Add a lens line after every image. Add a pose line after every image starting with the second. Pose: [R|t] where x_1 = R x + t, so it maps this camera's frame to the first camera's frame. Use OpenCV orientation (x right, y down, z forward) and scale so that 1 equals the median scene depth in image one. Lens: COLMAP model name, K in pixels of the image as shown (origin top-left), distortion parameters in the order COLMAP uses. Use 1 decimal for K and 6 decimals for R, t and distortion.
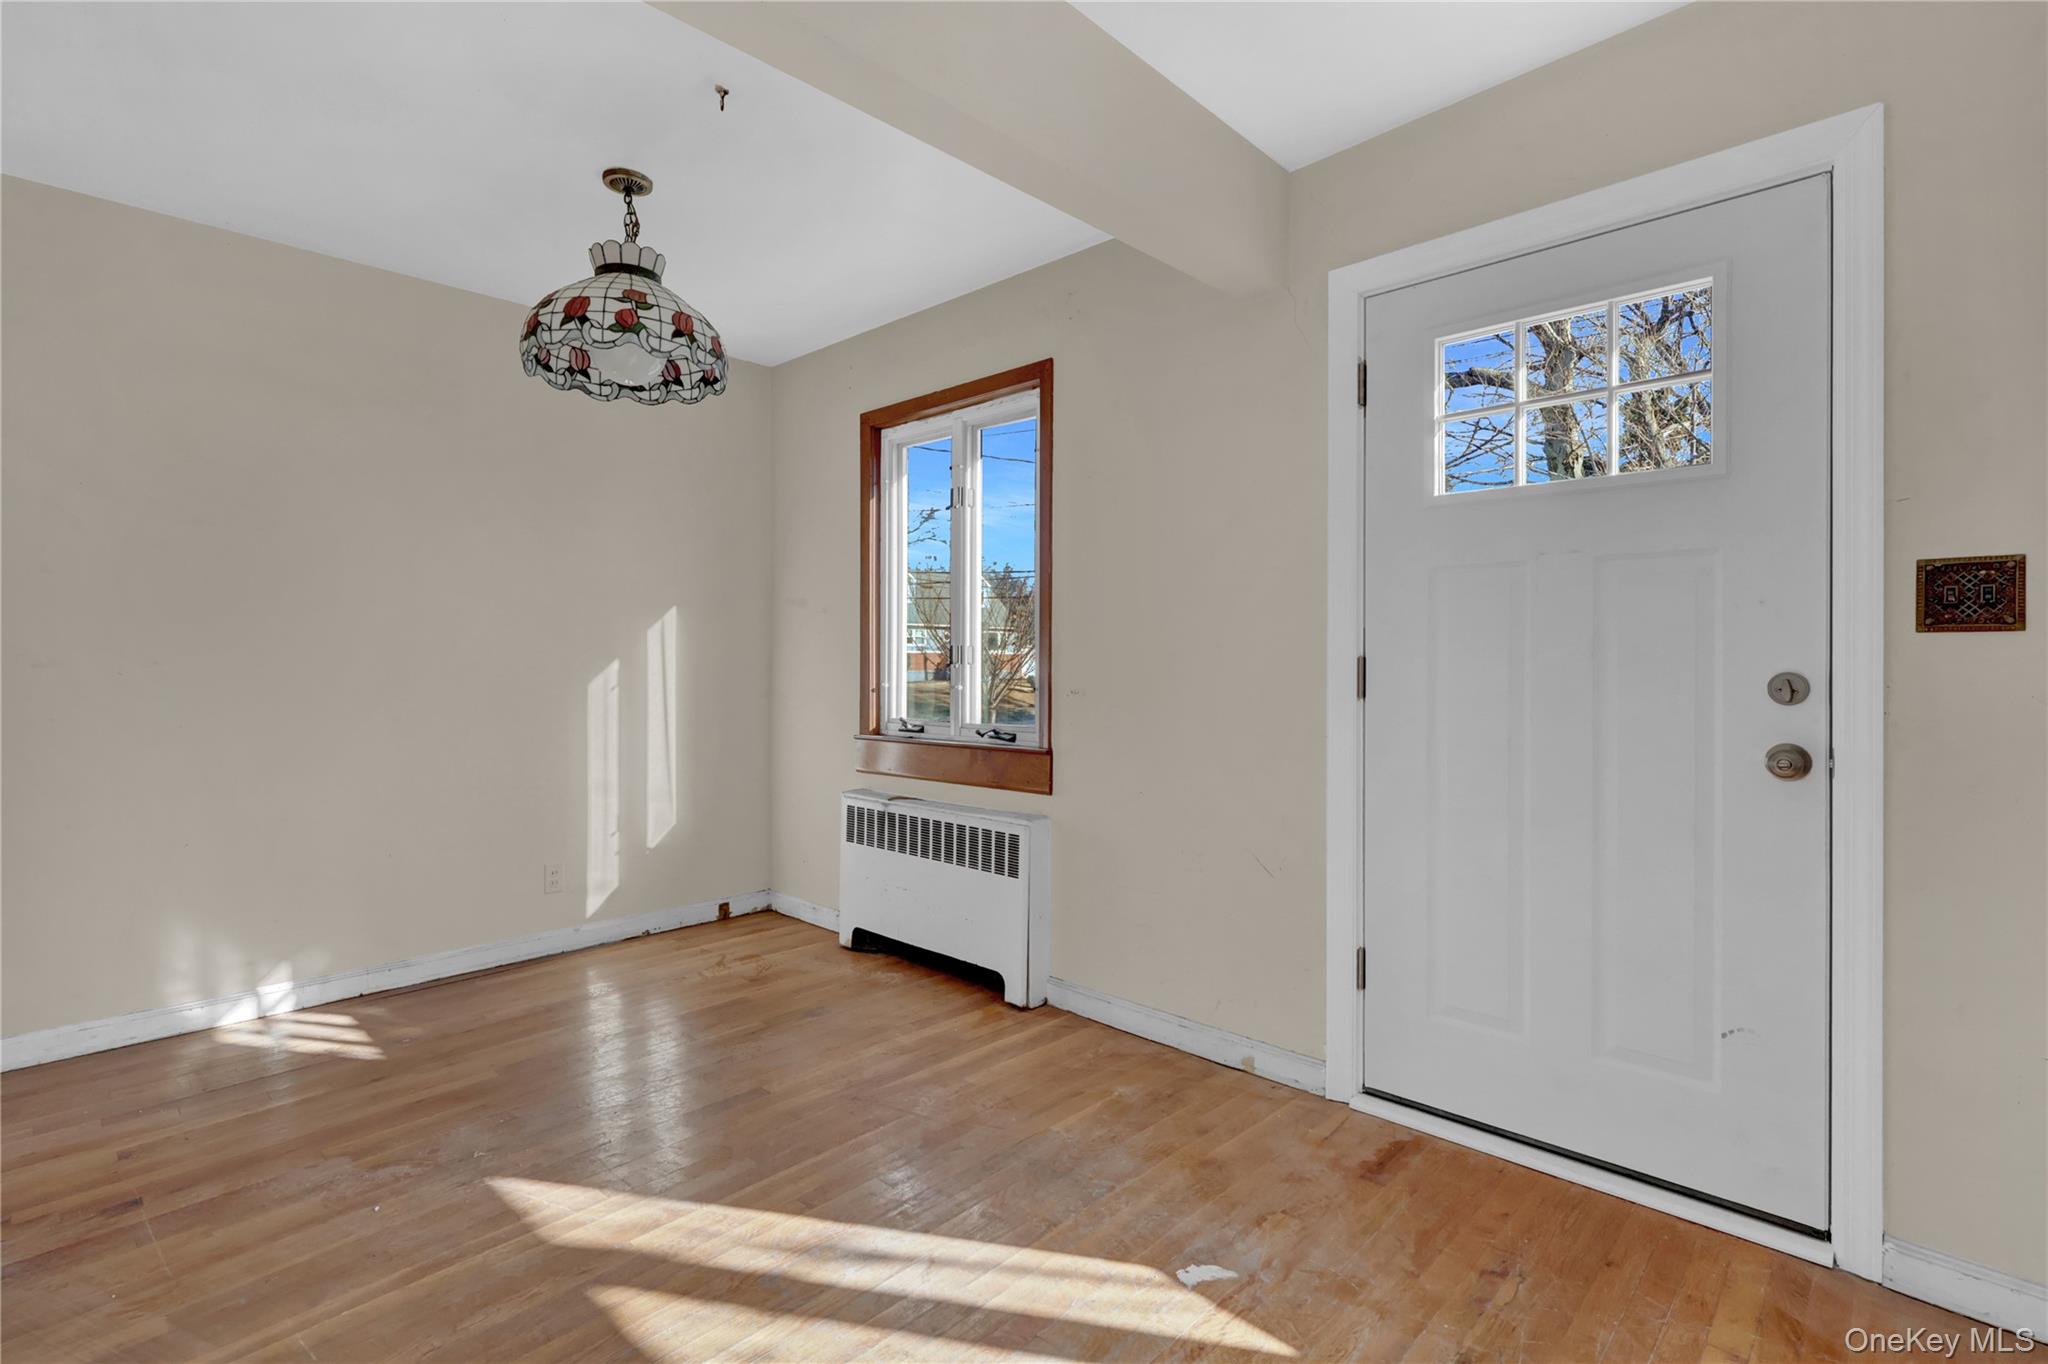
lens RADIAL K [[947.7, 0, 1039.5], [0, 947.7, 678.3], [0, 0, 1]] dist [-0.004742, 0.003415]
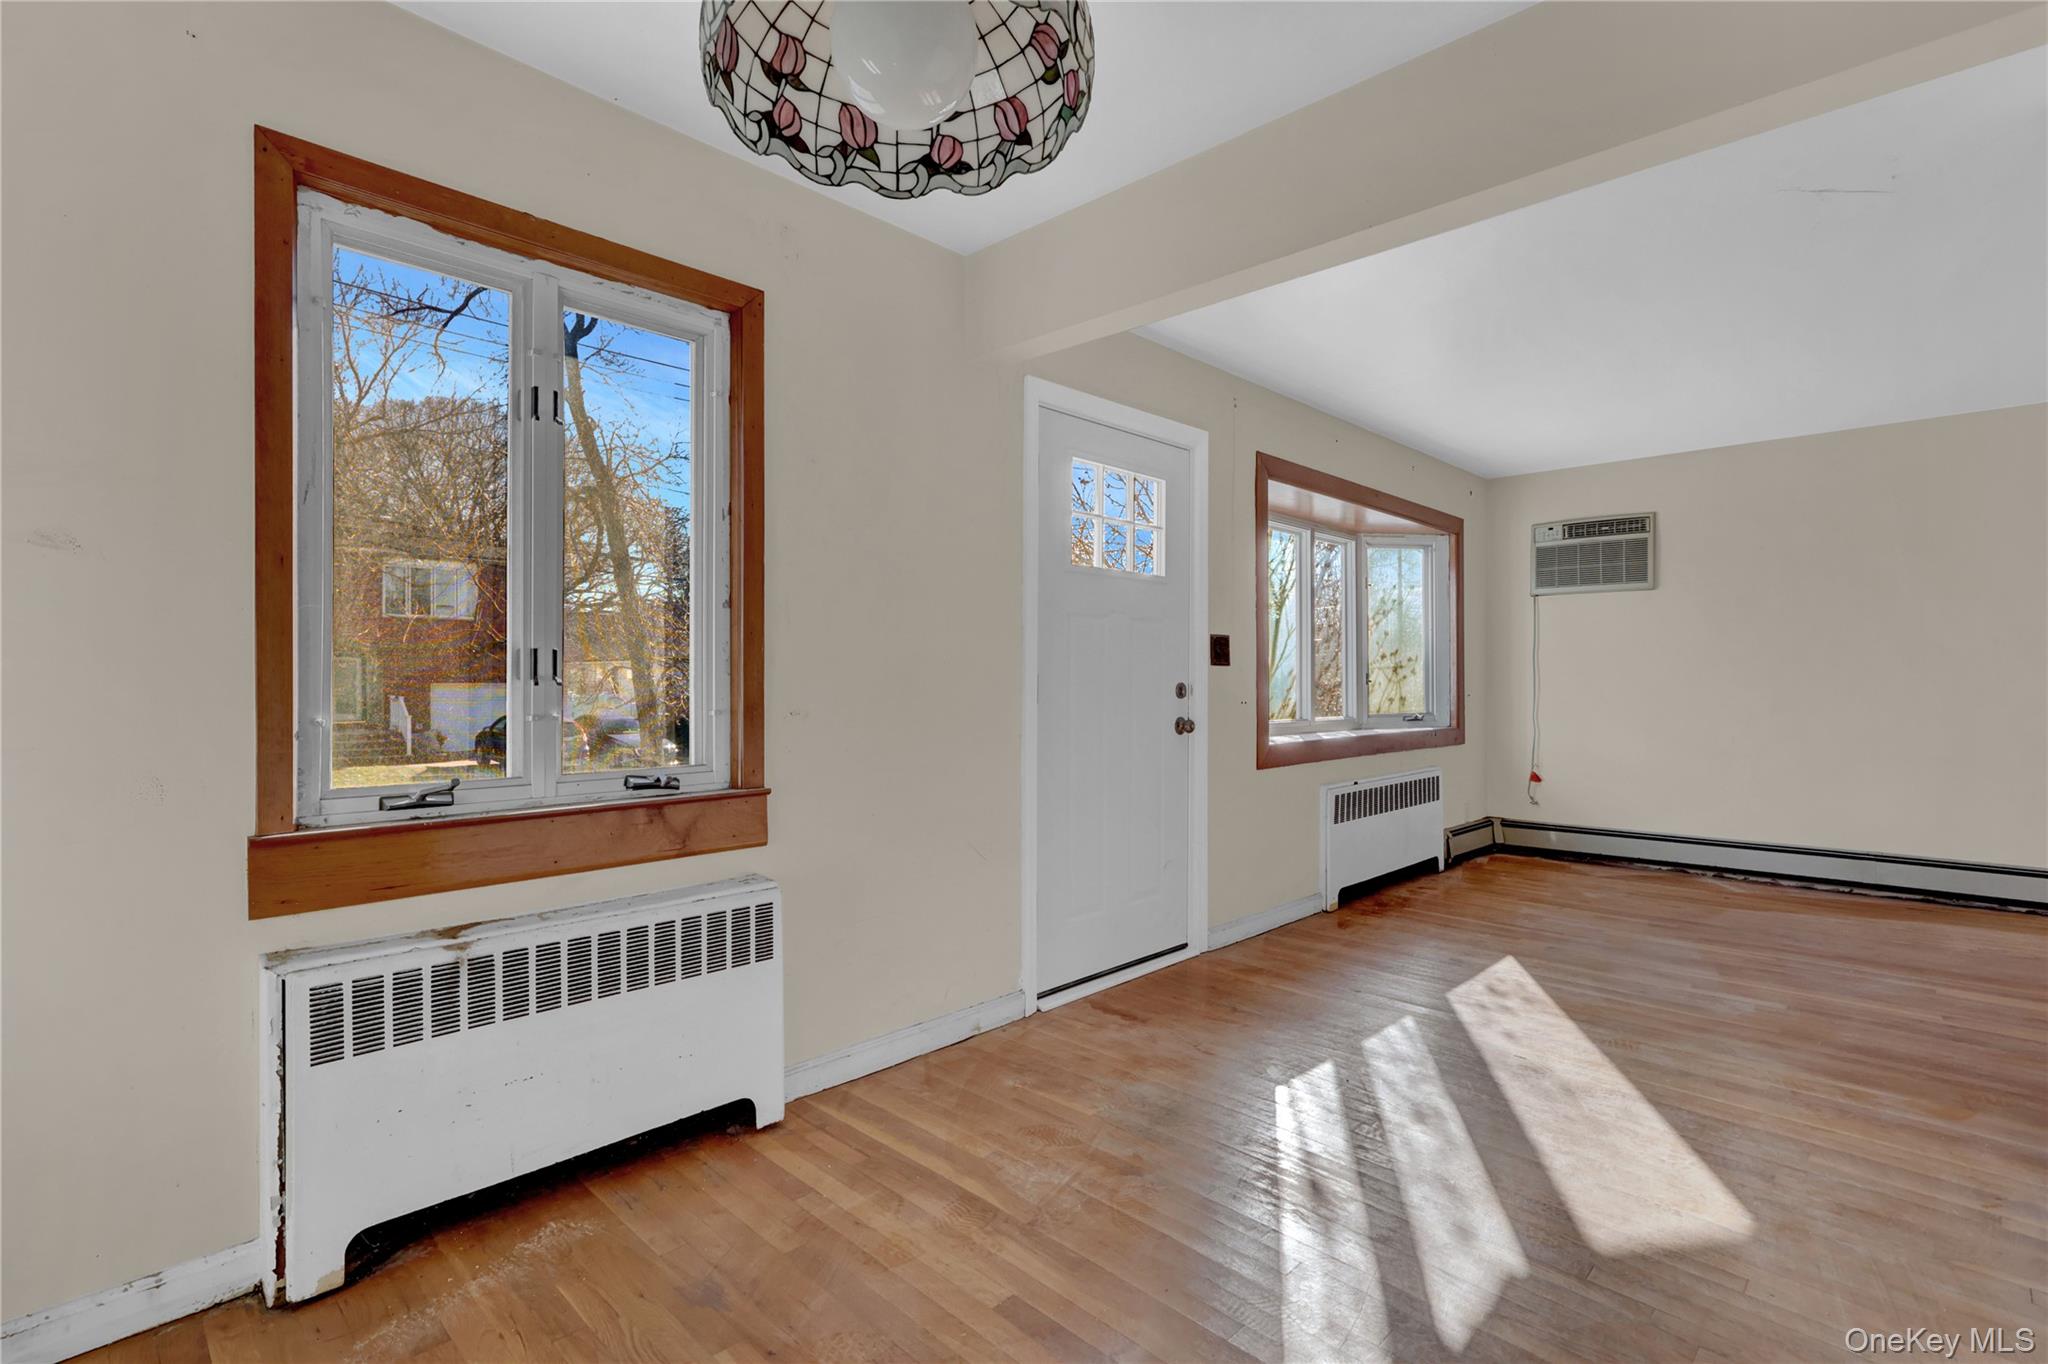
lens RADIAL K [[947.7, 0, 1035.9], [0, 947.7, 675.5], [0, 0, 1]] dist [-0.004742, 0.003415]
pose [[0.017135, -0.006199, 0.999834, -0.819194], [0.004206, 0.999972, 0.006128, -0.023126], [-0.999844, 0.004100, 0.017161, 0.804155]]
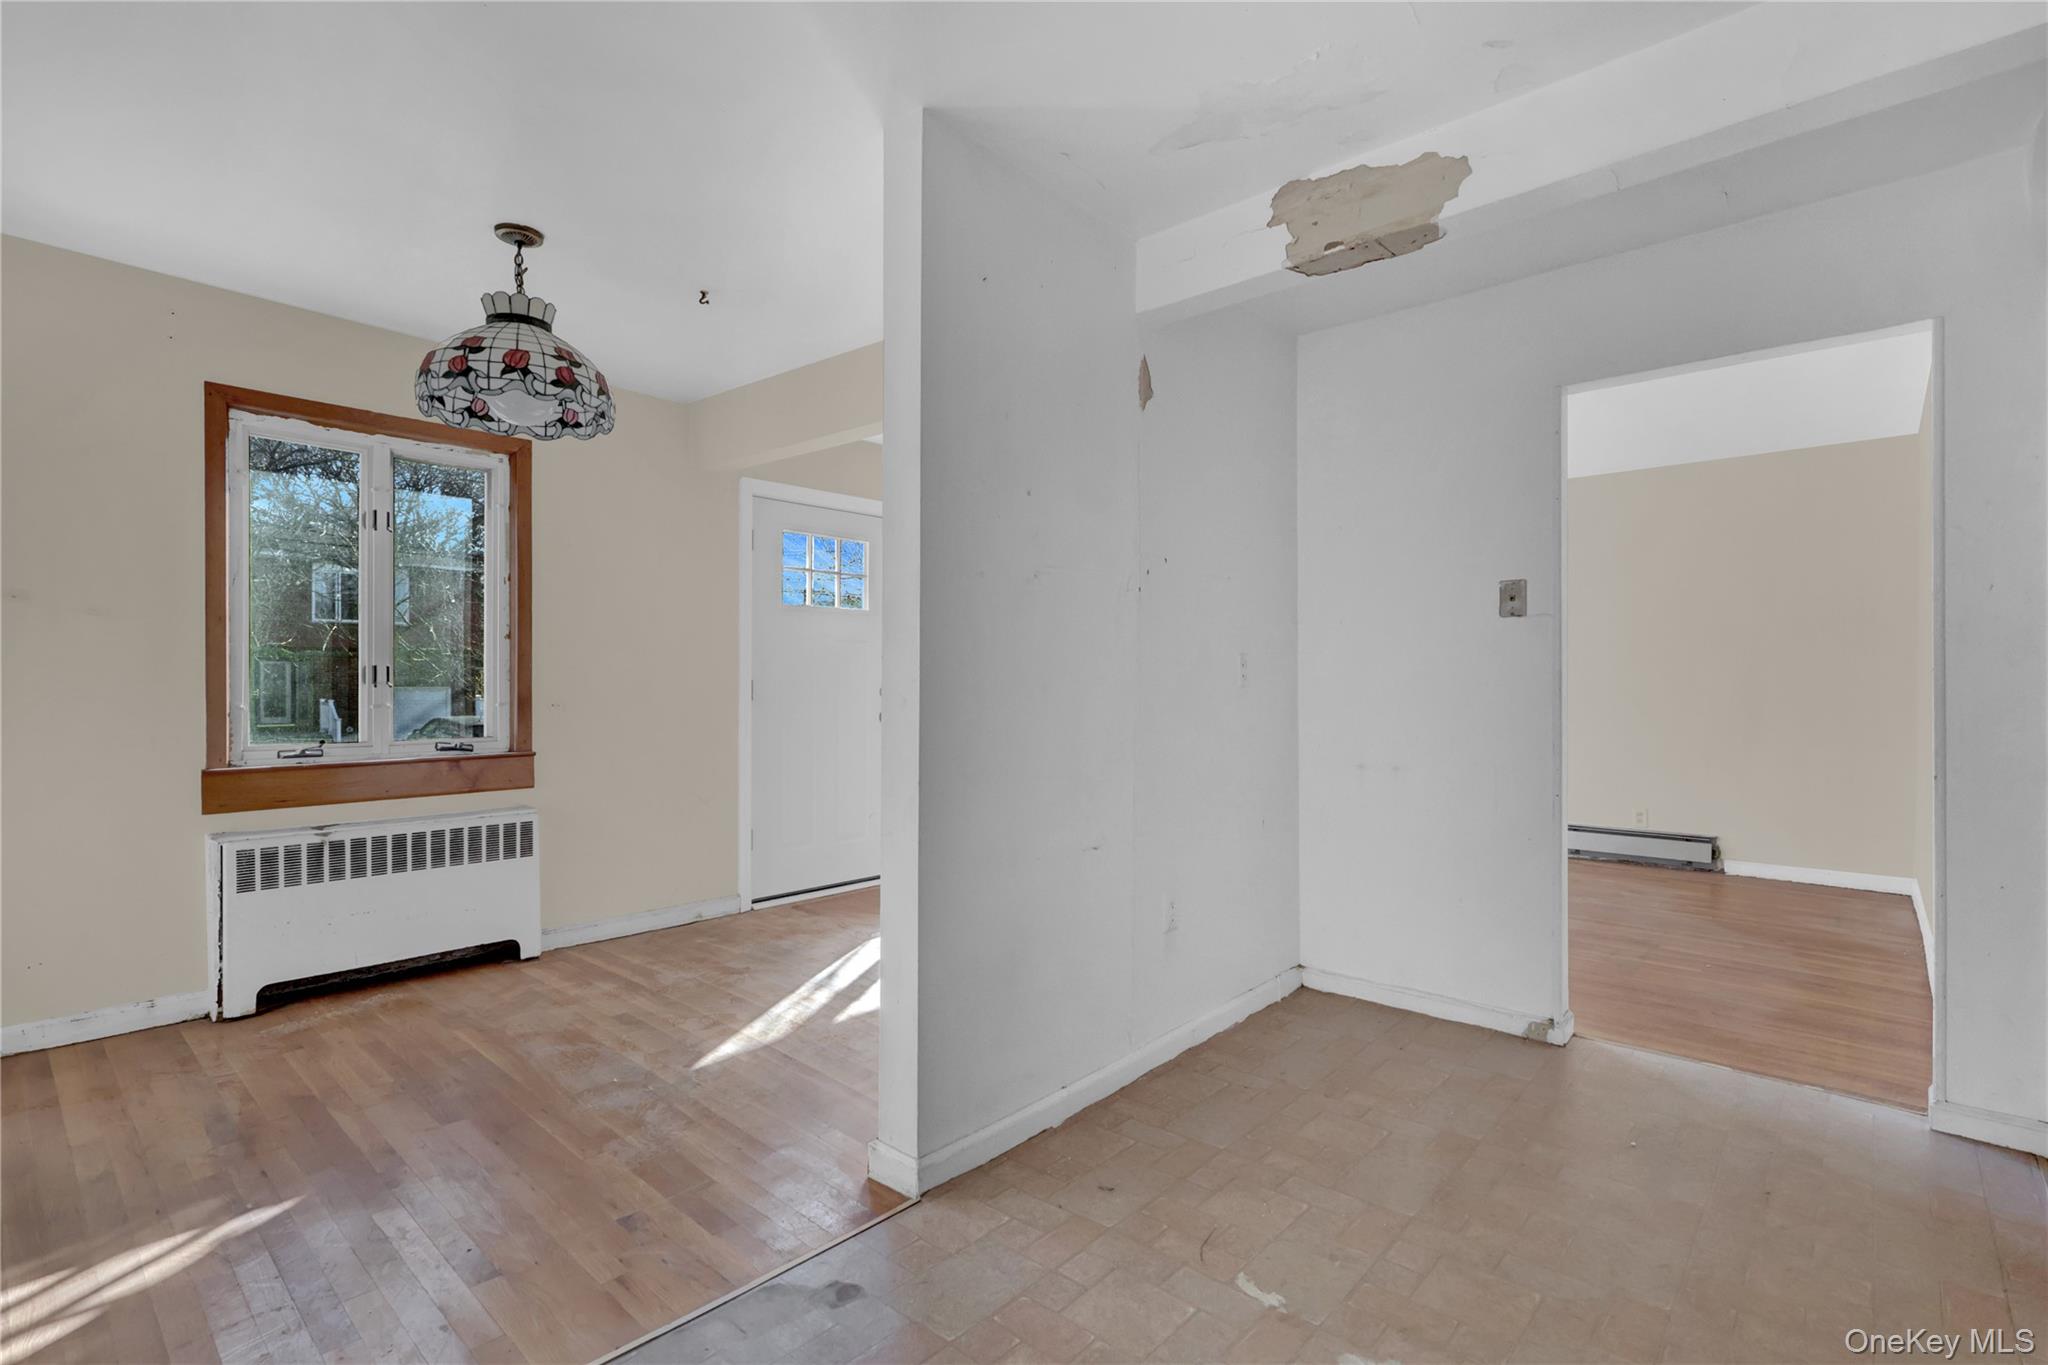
lens RADIAL K [[947.7, 0, 1036.9], [0, 947.7, 679.6], [0, 0, 1]] dist [-0.004742, 0.003415]
pose [[-0.029339, -0.007409, 0.999542, -1.341466], [0.003930, 0.999964, 0.007528, -0.028711], [-0.999562, 0.004149, -0.029309, 0.386301]]
